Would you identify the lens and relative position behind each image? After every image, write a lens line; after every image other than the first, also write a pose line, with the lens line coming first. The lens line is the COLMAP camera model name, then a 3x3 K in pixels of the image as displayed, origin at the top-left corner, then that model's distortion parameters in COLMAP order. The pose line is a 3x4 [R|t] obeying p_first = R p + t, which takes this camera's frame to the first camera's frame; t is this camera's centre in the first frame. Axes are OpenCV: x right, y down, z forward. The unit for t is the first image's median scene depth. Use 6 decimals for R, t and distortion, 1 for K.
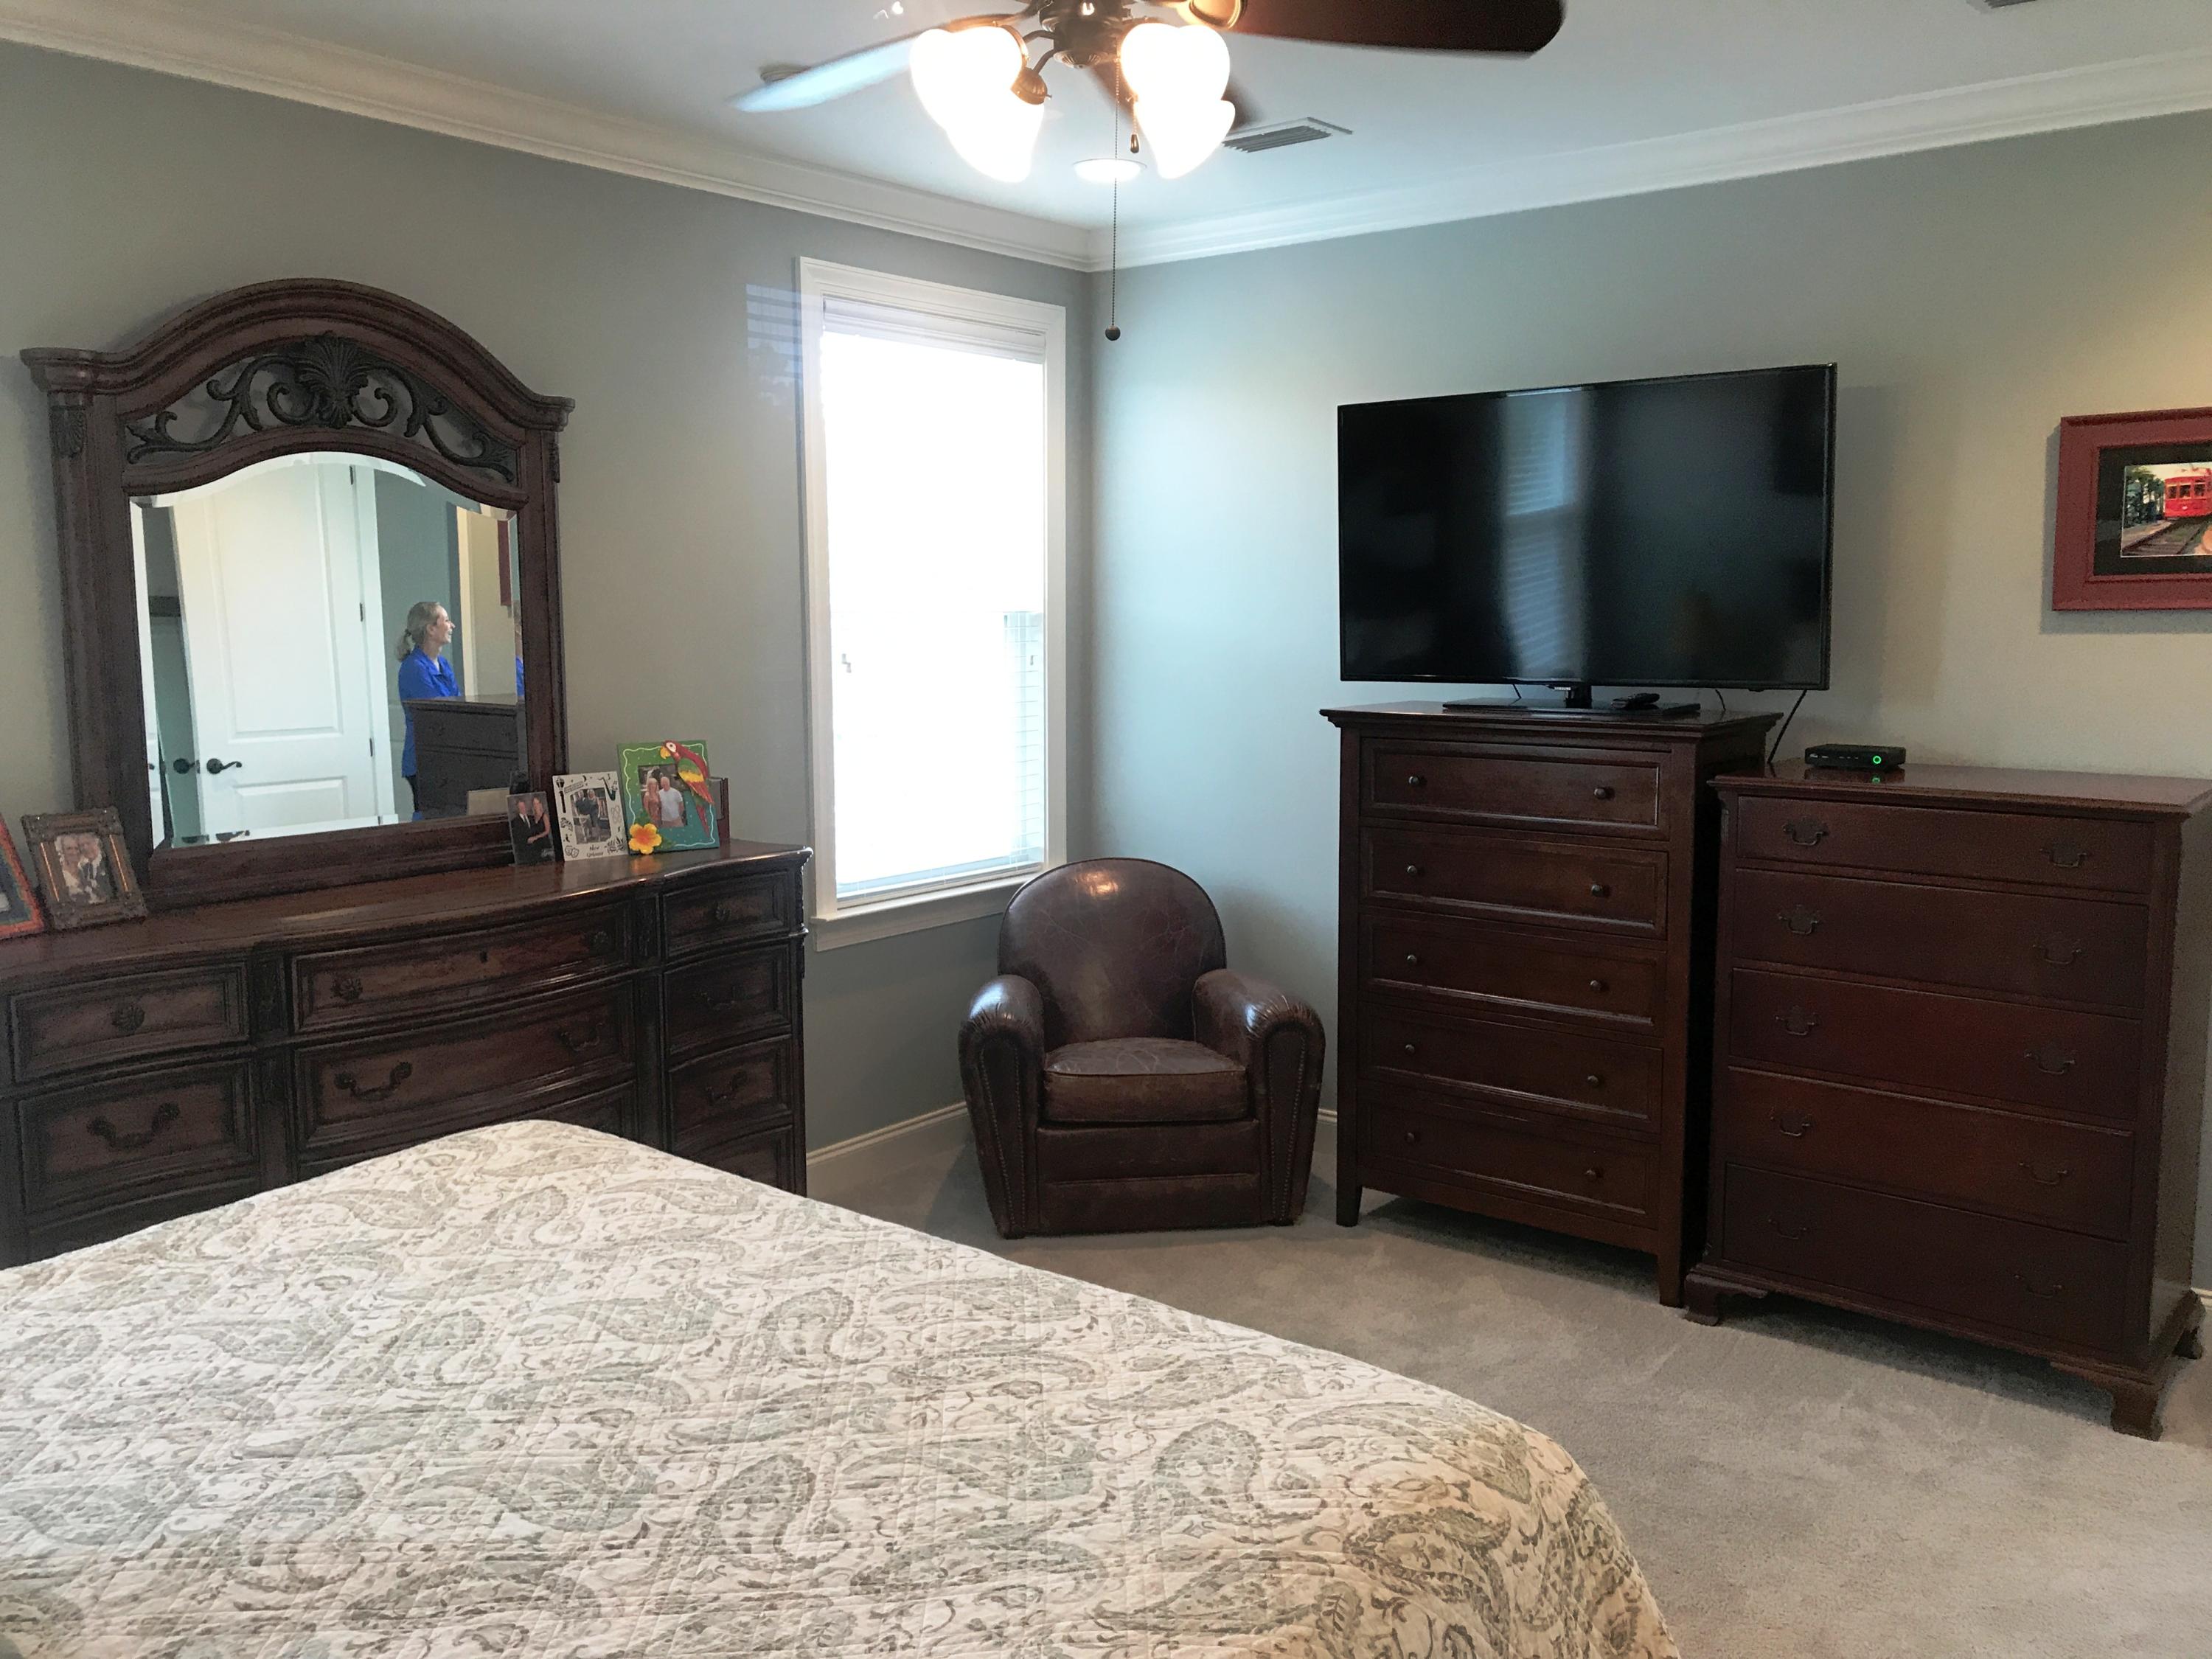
lens RADIAL K [[1806.6, 0, 1103.9], [0, 1806.6, 823.3], [0, 0, 1]] dist [0.052184, -0.053712]
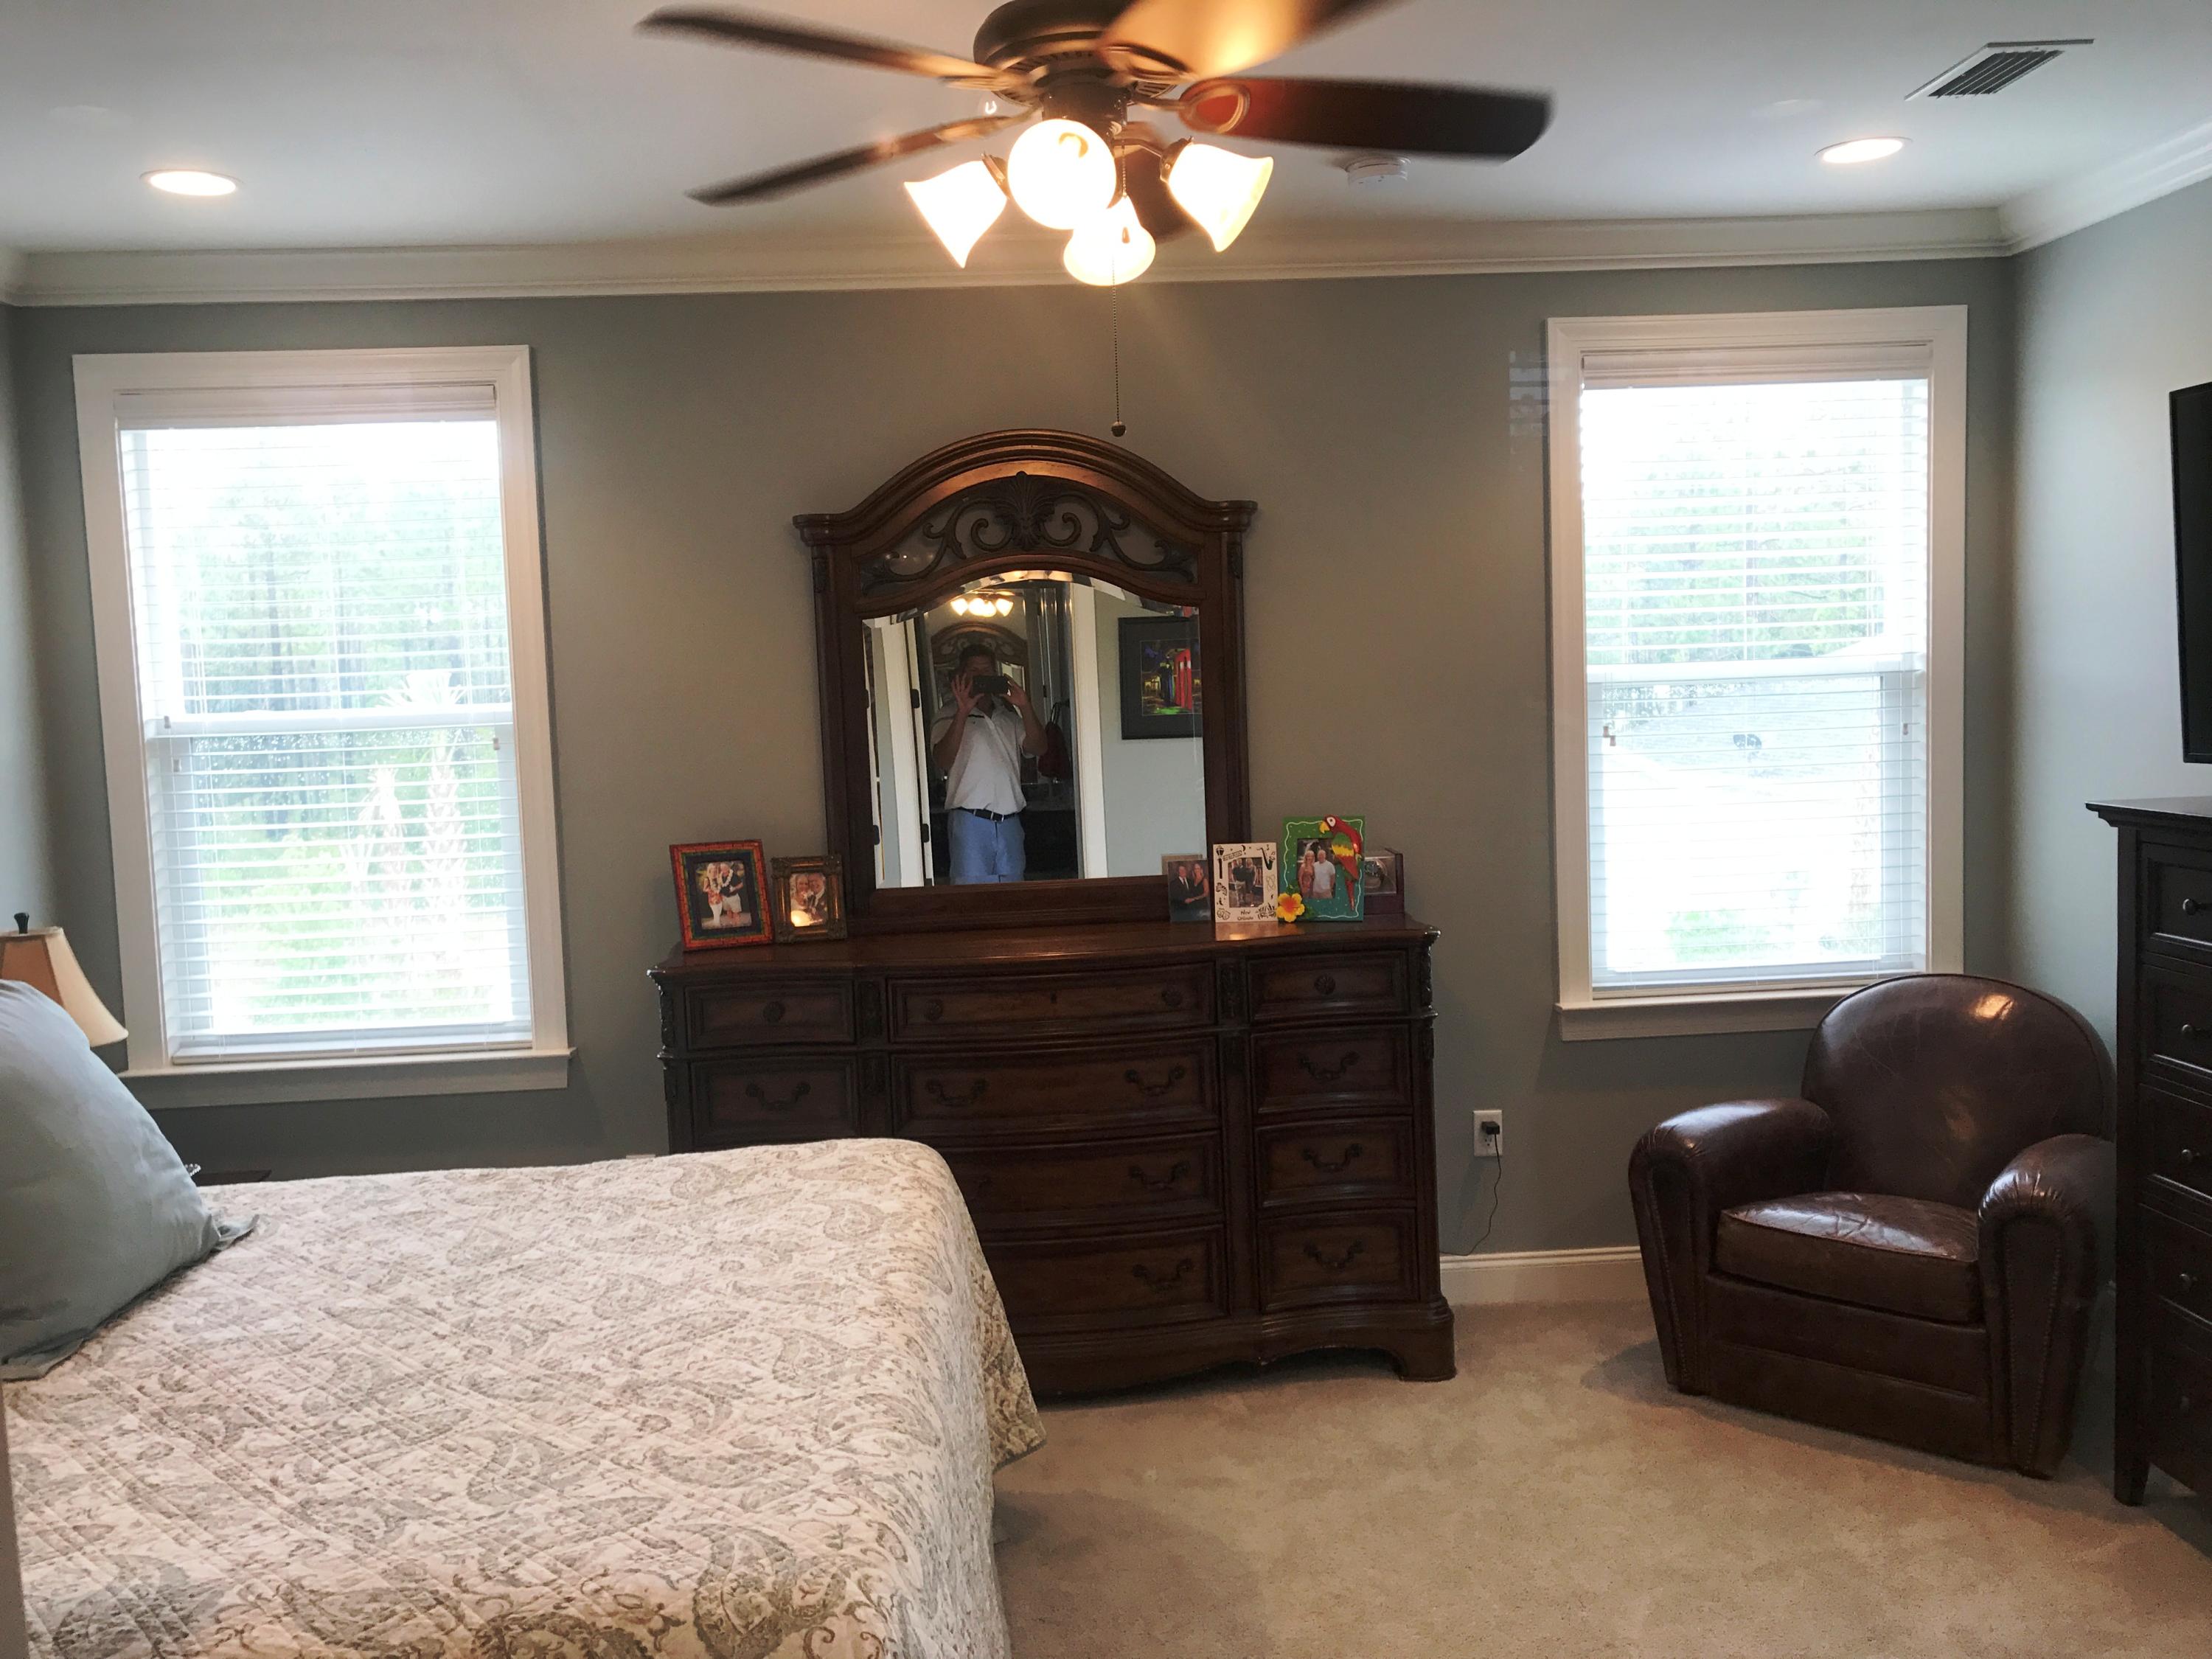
lens RADIAL K [[1806.6, 0, 1090.6], [0, 1806.6, 823.9], [0, 0, 1]] dist [0.052184, -0.053712]
pose [[0.669934, 0.038492, -0.741422, 0.562914], [-0.056945, 0.998377, 0.000379, -0.042618], [0.740233, 0.041966, 0.671039, 0.257958]]
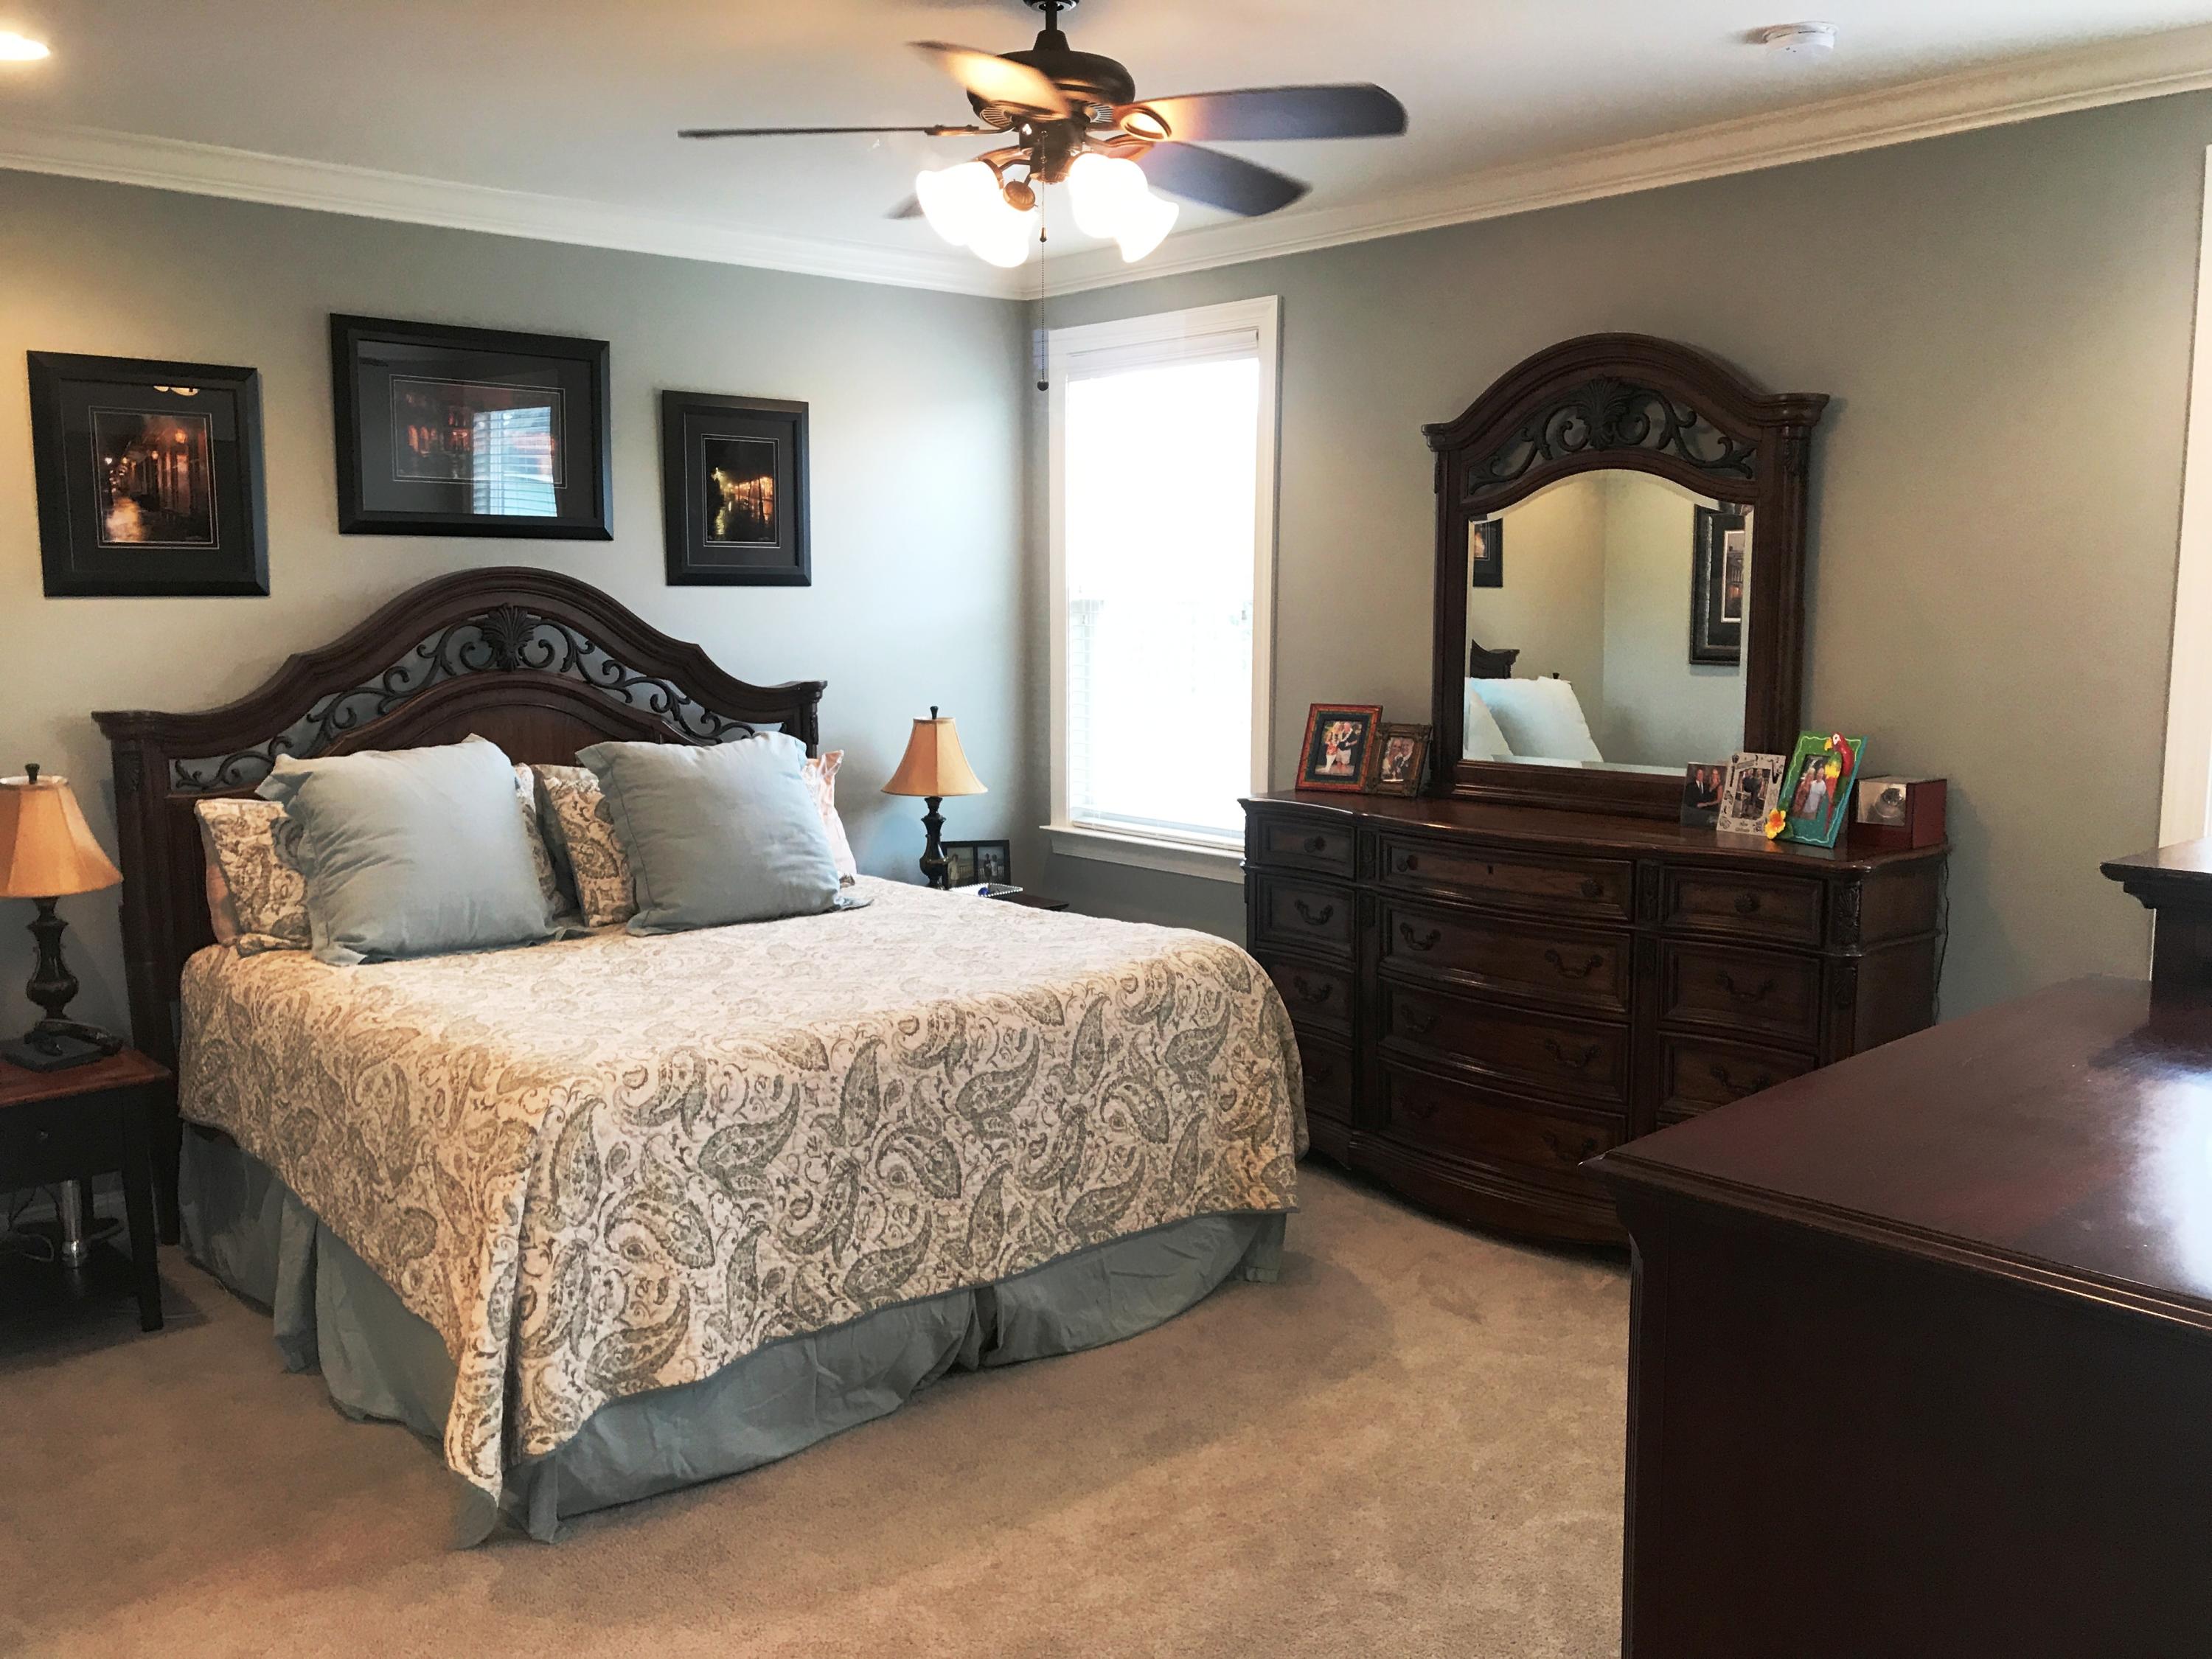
lens RADIAL K [[1806.6, 0, 1100.5], [0, 1806.6, 838.9], [0, 0, 1]] dist [0.052184, -0.053712]
pose [[-0.160142, 0.136970, -0.977545, 1.001986], [-0.123339, 0.979788, 0.157490, -0.121293], [0.979358, 0.145791, -0.140011, 0.974484]]
